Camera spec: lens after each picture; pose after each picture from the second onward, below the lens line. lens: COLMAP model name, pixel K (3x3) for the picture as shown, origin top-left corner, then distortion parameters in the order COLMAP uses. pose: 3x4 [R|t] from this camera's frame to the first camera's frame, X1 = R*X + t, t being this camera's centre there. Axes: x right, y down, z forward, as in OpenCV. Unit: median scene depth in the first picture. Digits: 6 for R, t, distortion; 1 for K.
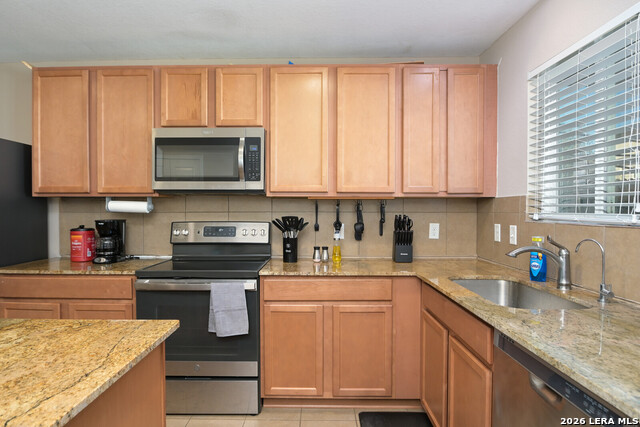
lens RADIAL K [[375.1, 0, 319.4], [0, 375.1, 217.7], [0, 0, 1]] dist [-0.026700, 0.000038]
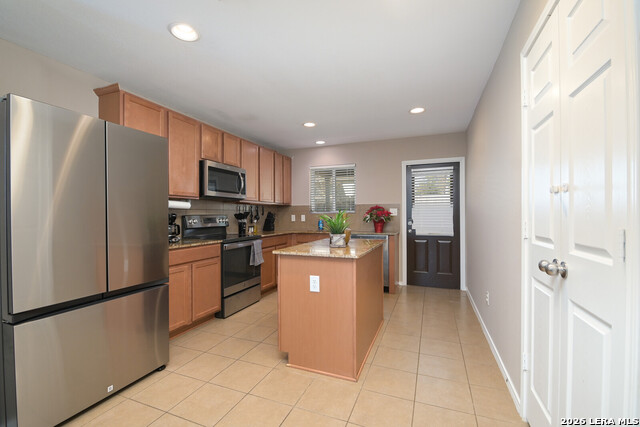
lens RADIAL K [[287.3, 0, 318.6], [0, 287.3, 215.5], [0, 0, 1]] dist [-0.001315, -0.000216]
pose [[0.358246, -0.003746, 0.933620, -1.450229], [0.018677, 0.999821, -0.003155, 0.029732], [-0.933441, 0.018567, 0.358251, 0.039817]]
